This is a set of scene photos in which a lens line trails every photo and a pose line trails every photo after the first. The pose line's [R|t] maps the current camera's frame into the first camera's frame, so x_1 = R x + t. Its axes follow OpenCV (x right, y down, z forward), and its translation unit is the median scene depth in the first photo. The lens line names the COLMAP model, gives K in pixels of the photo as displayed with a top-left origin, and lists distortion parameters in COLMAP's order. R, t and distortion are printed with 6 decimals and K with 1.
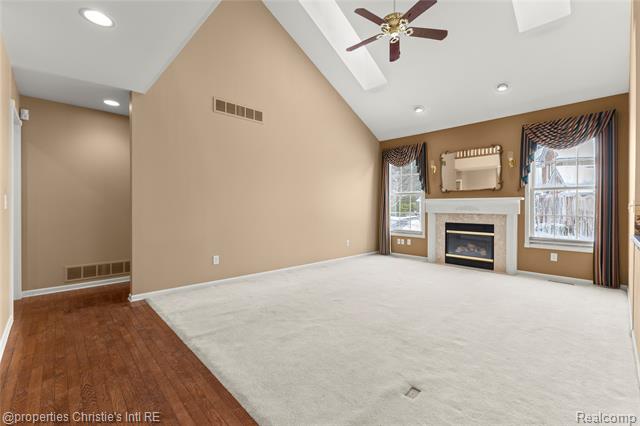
lens RADIAL K [[276.3, 0, 322.1], [0, 276.3, 206.1], [0, 0, 1]] dist [0.008597, -0.001420]
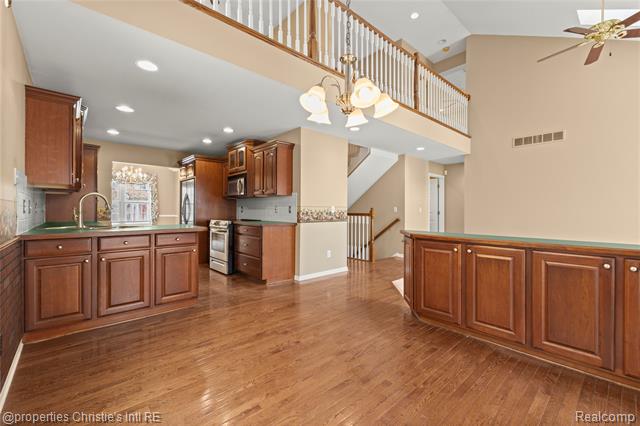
lens RADIAL K [[276.3, 0, 318.1], [0, 276.3, 211.6], [0, 0, 1]] dist [0.008597, -0.001420]
pose [[-0.035384, 0.001104, -0.999373, 0.873734], [-0.003776, 0.999992, 0.001238, 0.002888], [0.999367, 0.003817, -0.035380, 0.006179]]
